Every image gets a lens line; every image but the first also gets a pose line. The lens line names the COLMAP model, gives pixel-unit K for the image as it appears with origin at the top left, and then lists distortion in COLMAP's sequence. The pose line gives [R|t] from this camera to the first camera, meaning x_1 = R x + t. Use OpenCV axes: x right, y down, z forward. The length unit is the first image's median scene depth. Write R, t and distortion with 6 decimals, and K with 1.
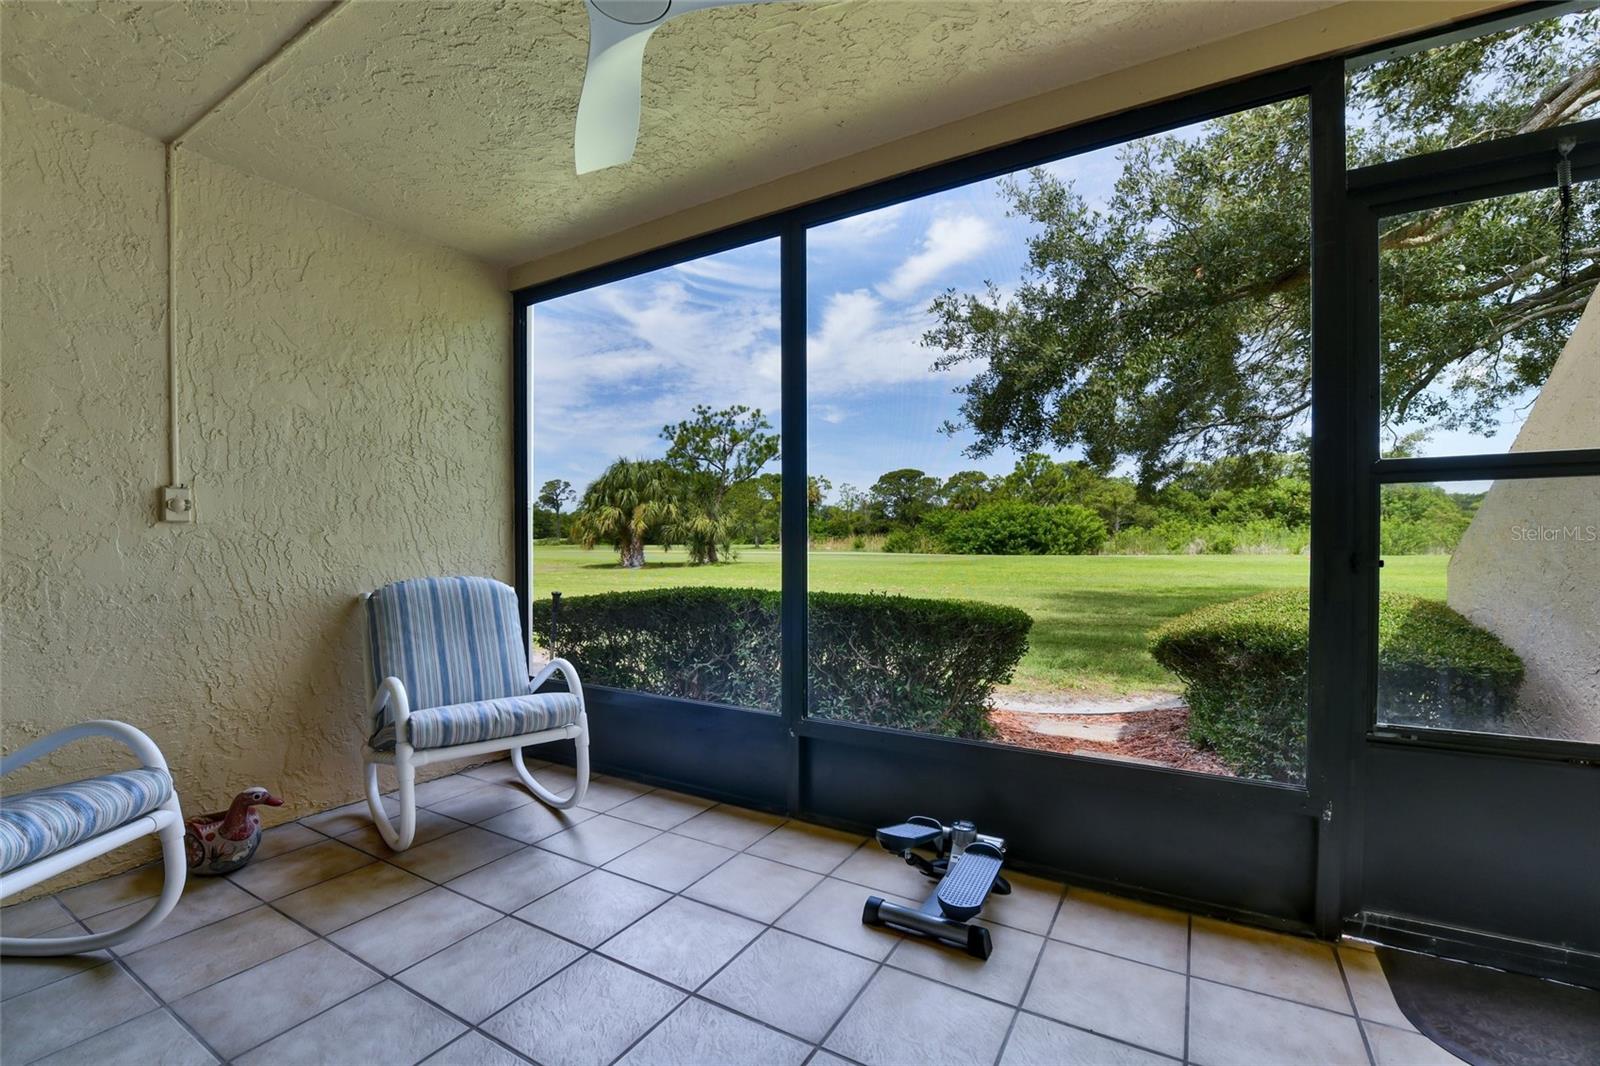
lens RADIAL K [[662.0, 0, 792.2], [0, 662.0, 550.2], [0, 0, 1]] dist [-0.003249, -0.000528]
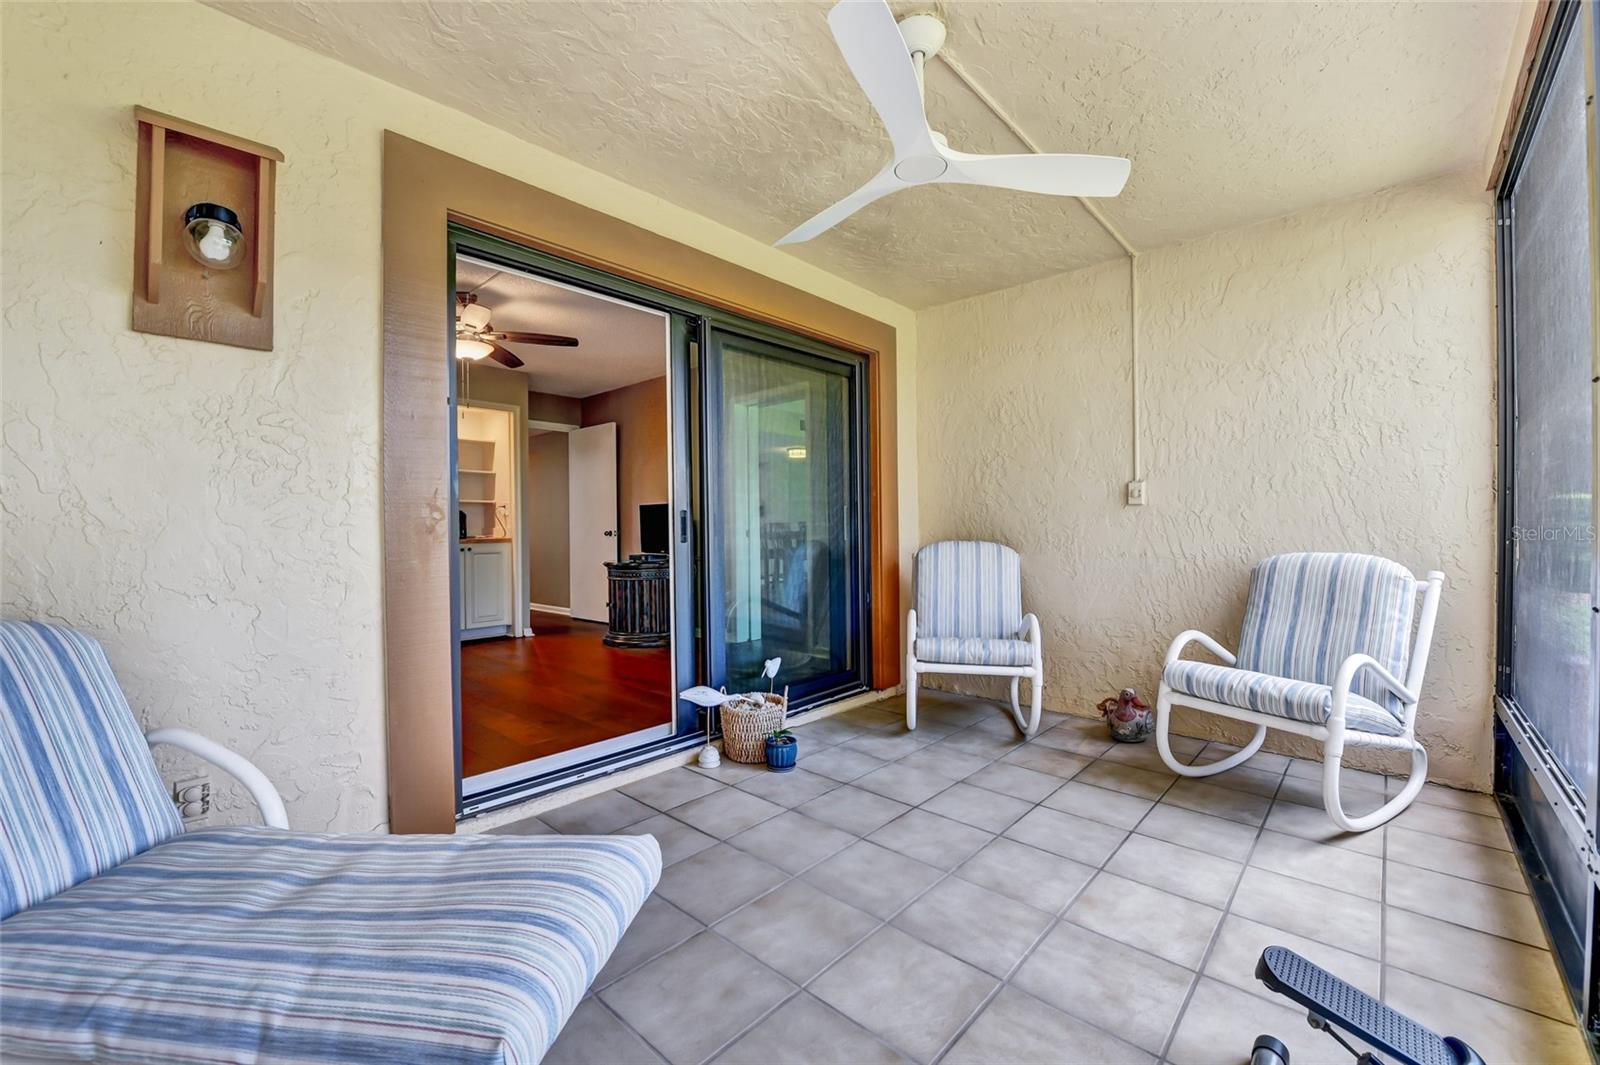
lens RADIAL K [[662.0, 0, 788.8], [0, 662.0, 524.1], [0, 0, 1]] dist [-0.003249, -0.000528]
pose [[-0.181145, 0.003922, -0.983449, 0.632361], [-0.006089, 0.999968, 0.005109, -0.001497], [0.983438, 0.006914, -0.181115, 0.453763]]
